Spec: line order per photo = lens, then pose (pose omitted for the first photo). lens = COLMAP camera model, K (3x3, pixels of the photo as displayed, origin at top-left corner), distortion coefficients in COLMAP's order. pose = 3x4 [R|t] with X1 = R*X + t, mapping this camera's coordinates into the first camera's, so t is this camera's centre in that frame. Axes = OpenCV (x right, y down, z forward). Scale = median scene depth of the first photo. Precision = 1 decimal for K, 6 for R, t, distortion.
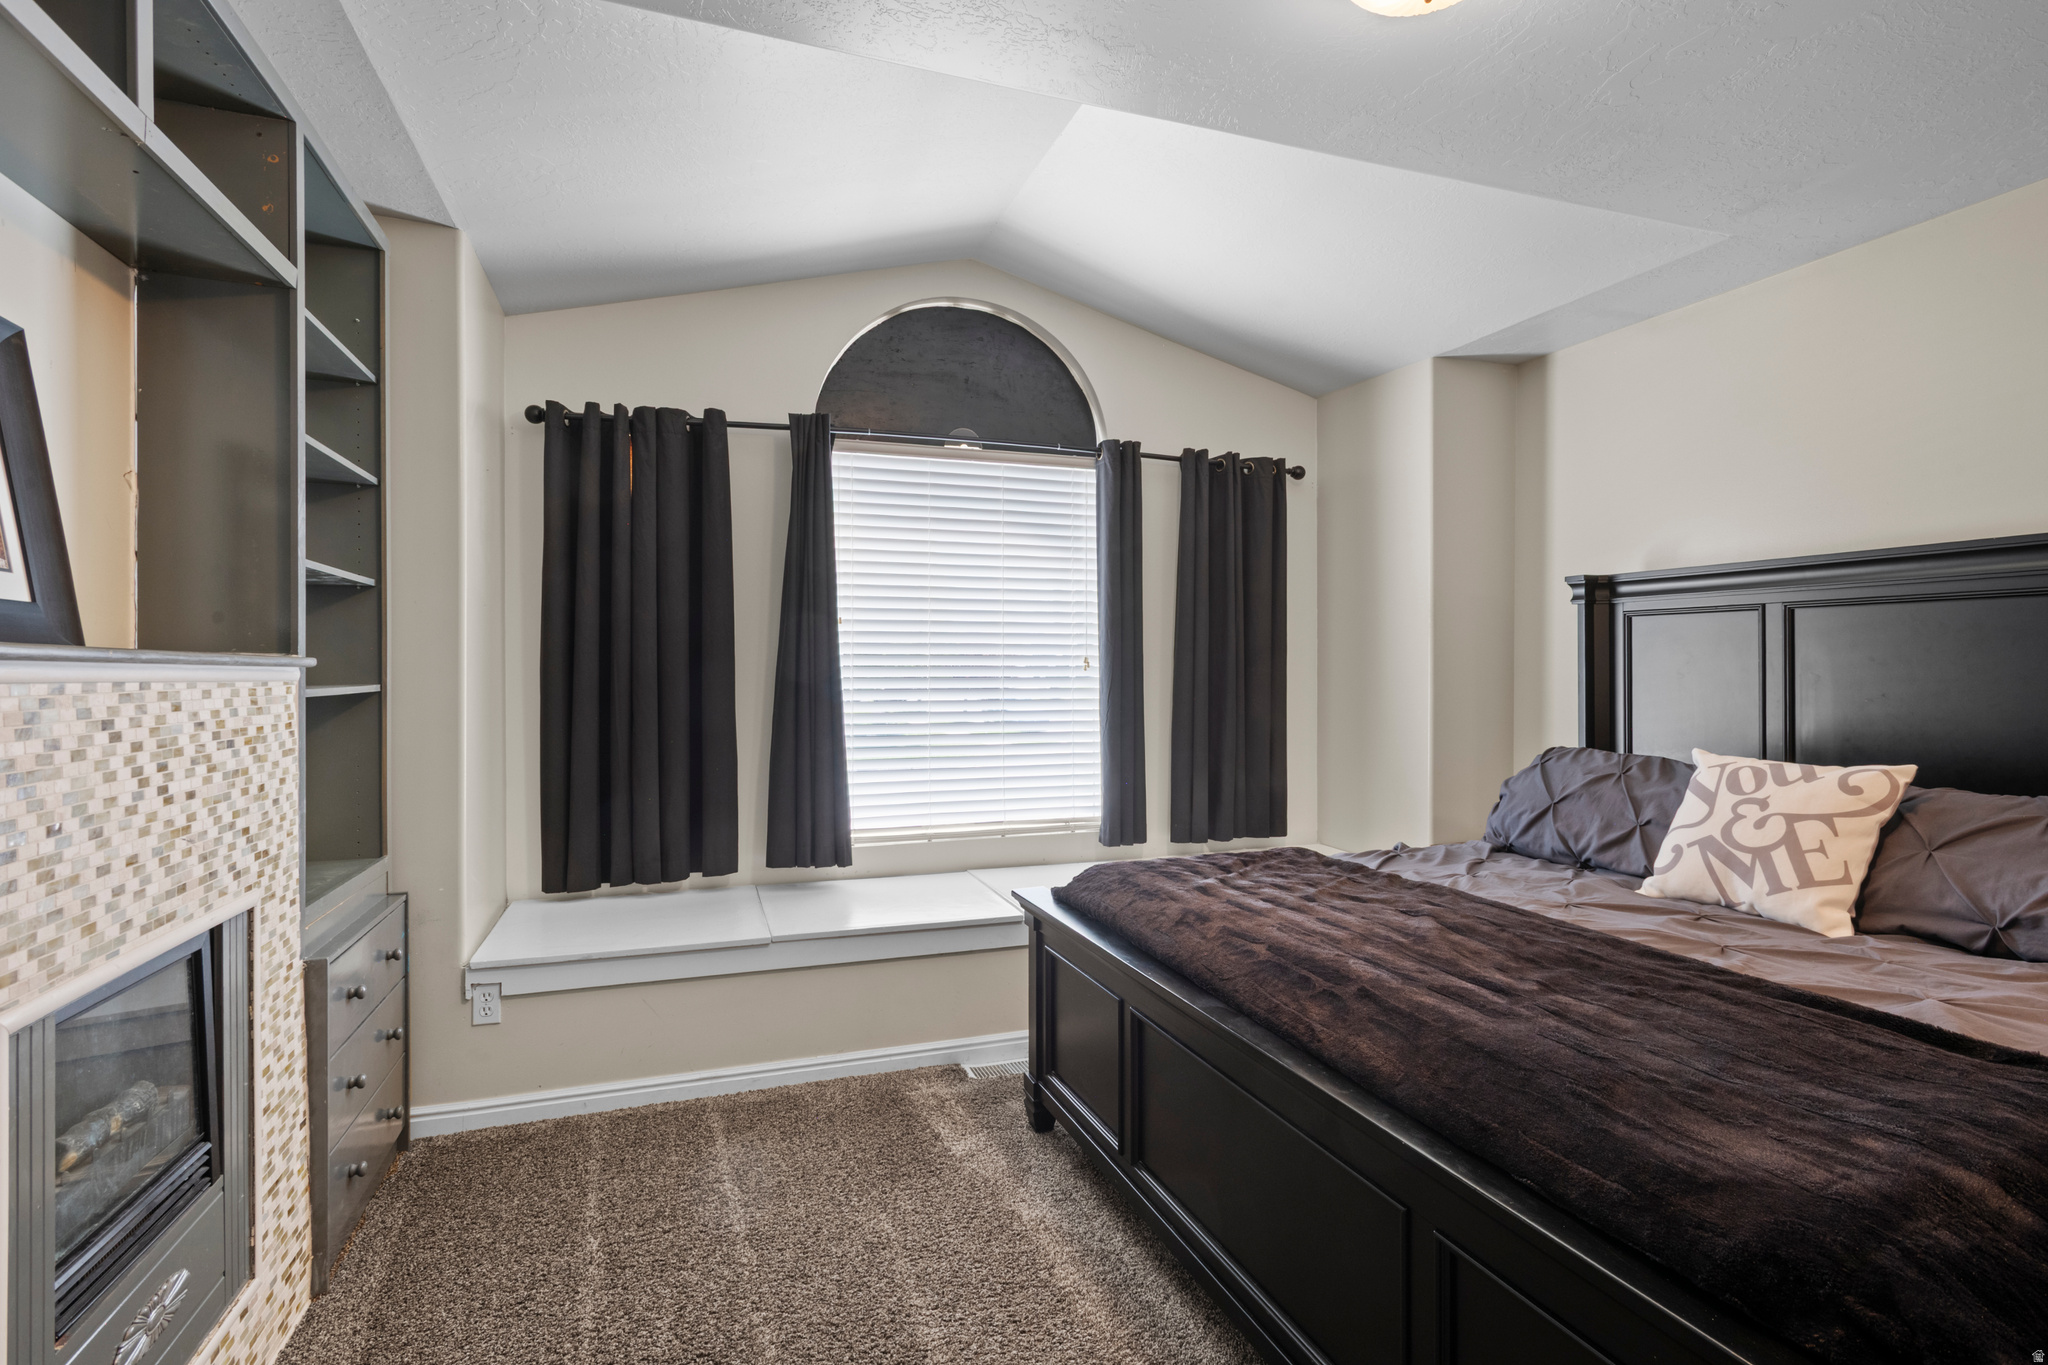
lens RADIAL K [[985.7, 0, 1032.2], [0, 985.7, 671.0], [0, 0, 1]] dist [0.001138, 0.000906]
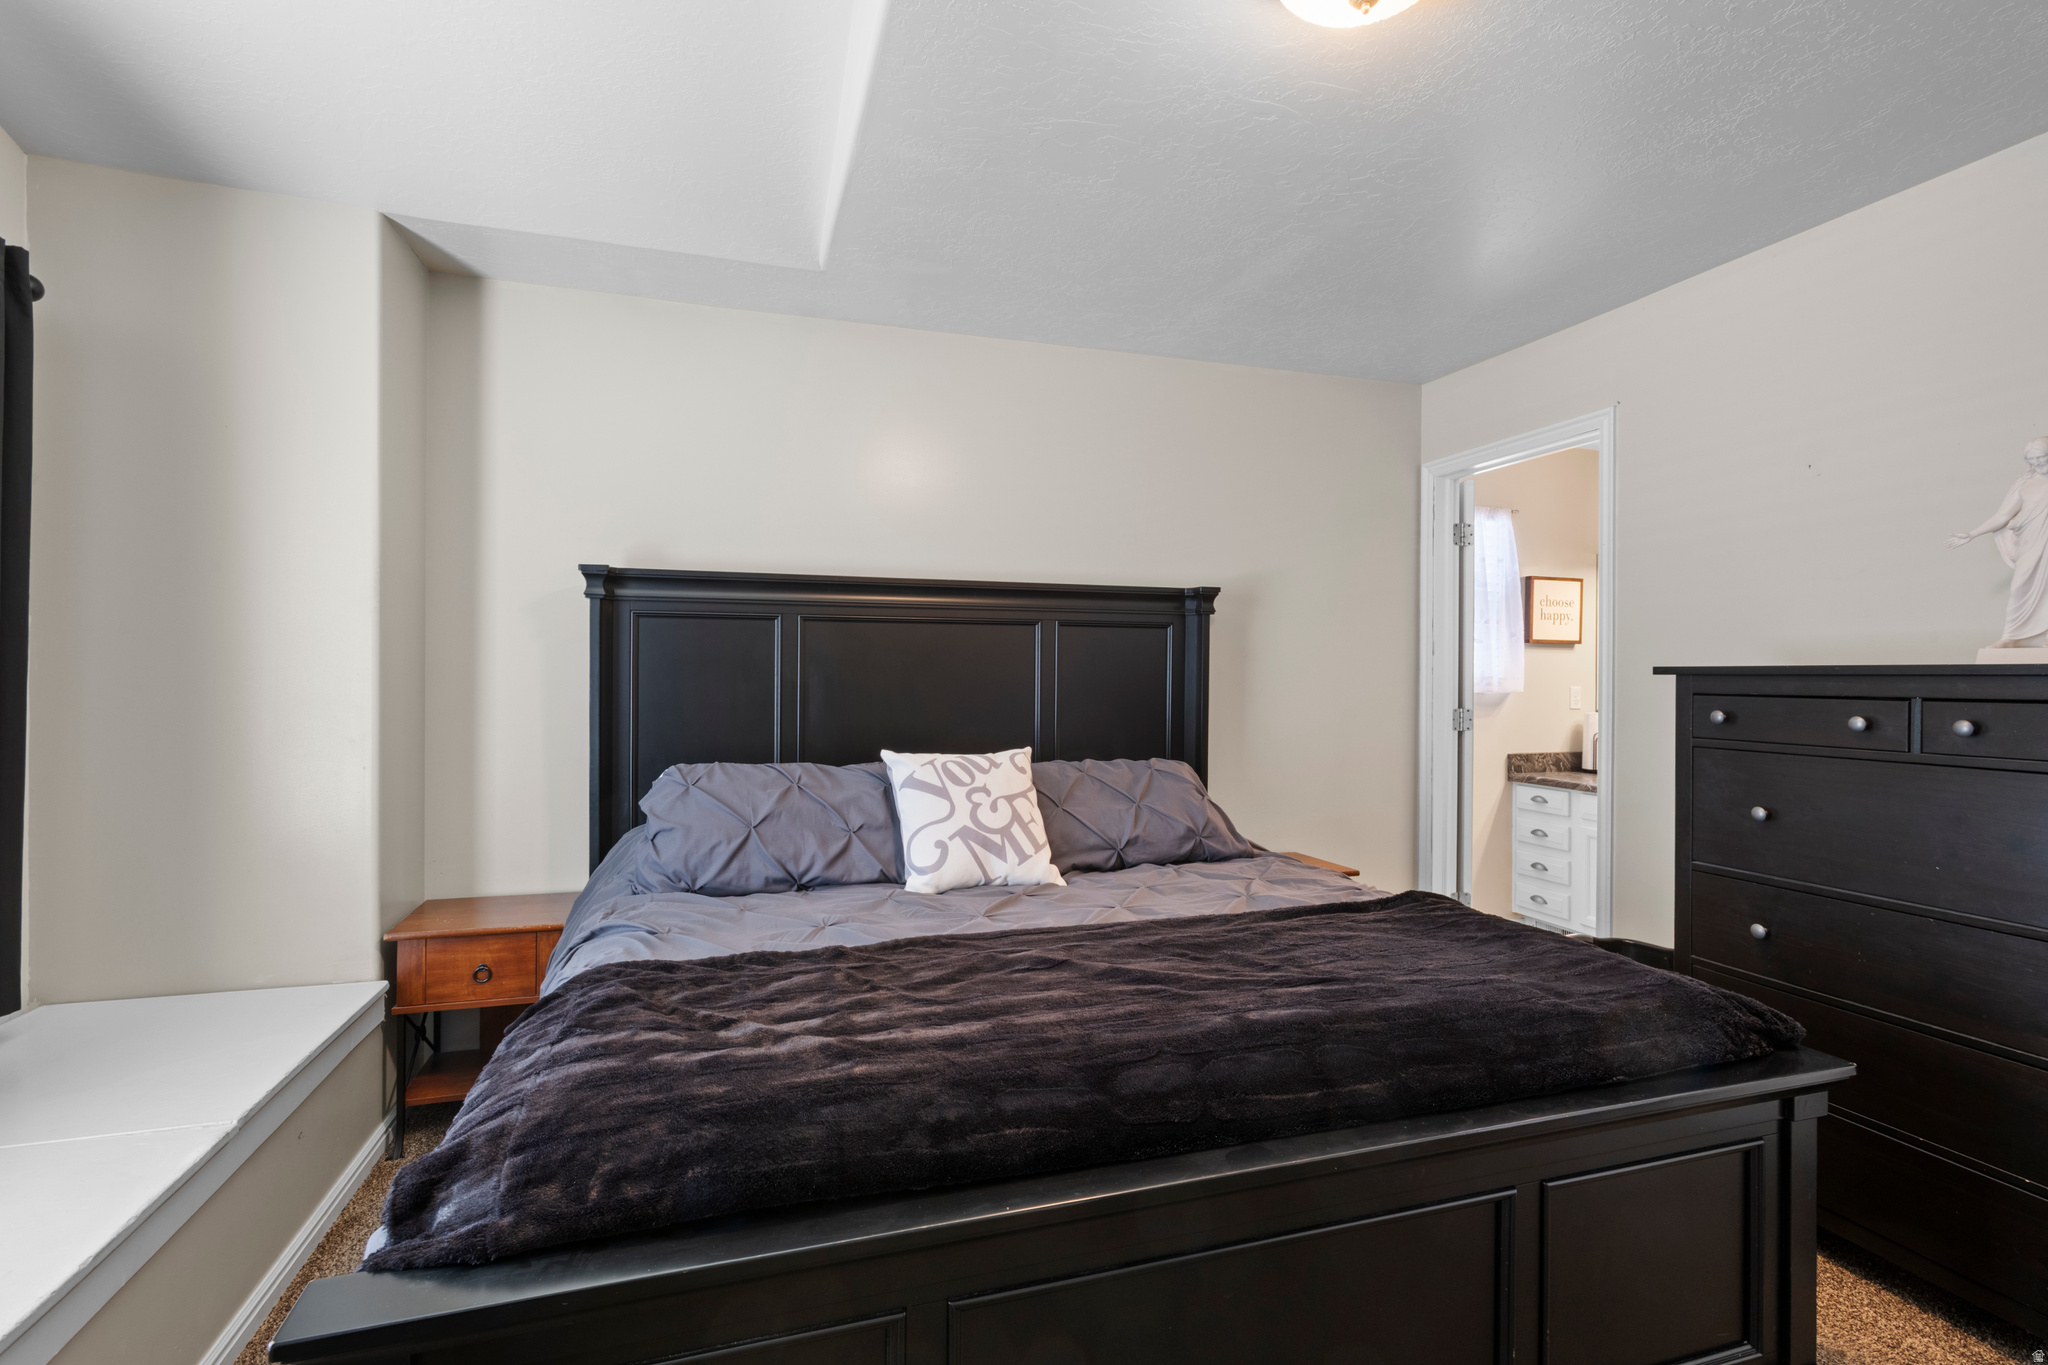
lens RADIAL K [[985.7, 0, 1032.2], [0, 985.7, 671.0], [0, 0, 1]] dist [0.001138, 0.000906]
pose [[0.027852, 0.002608, 0.999609, -0.428288], [-0.005886, 0.999980, -0.002445, -0.005377], [-0.999595, -0.005815, 0.027866, 0.907716]]
